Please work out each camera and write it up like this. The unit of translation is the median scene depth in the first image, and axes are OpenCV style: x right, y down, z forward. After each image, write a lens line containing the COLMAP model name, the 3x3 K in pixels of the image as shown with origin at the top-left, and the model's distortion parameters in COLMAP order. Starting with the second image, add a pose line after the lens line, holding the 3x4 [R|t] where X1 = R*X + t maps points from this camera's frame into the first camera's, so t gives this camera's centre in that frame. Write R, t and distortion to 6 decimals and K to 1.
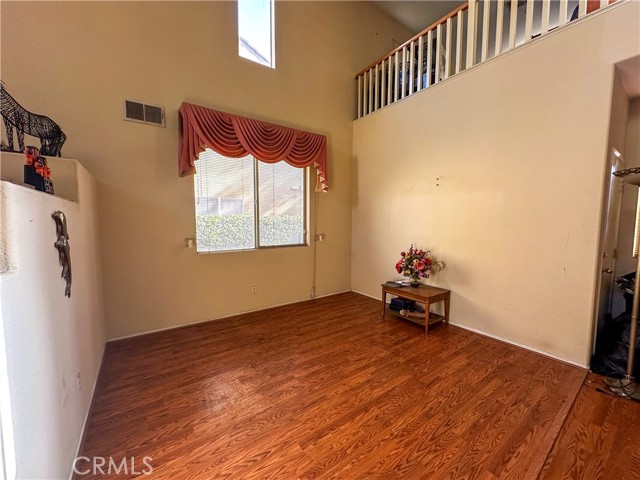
lens RADIAL K [[254.1, 0, 320.3], [0, 254.1, 241.1], [0, 0, 1]] dist [-0.001699, -0.000067]
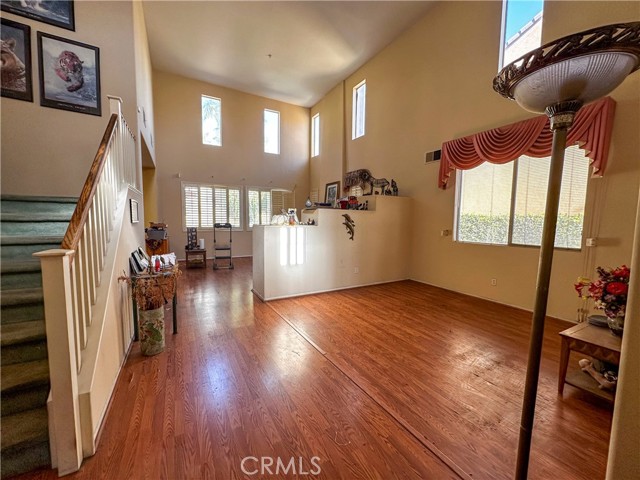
lens RADIAL K [[254.1, 0, 319.0], [0, 254.1, 240.1], [0, 0, 1]] dist [-0.001699, -0.000067]
pose [[-0.110646, 0.074467, -0.991066, 1.174455], [-0.094898, 0.991841, 0.085120, -0.007527], [0.989319, 0.103469, -0.102677, 0.468438]]
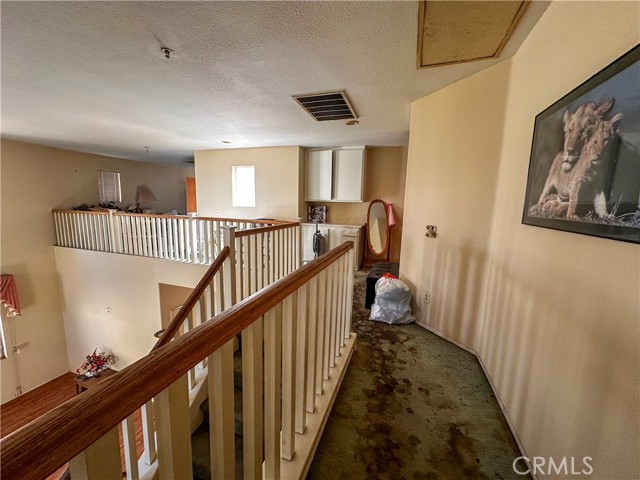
lens RADIAL K [[254.1, 0, 320.3], [0, 254.1, 240.7], [0, 0, 1]] dist [-0.001699, -0.000067]
pose [[0.820035, -0.070295, 0.567980, 0.799065], [0.025854, 0.995965, 0.085937, -0.906398], [-0.571729, -0.055787, 0.818543, -1.252564]]
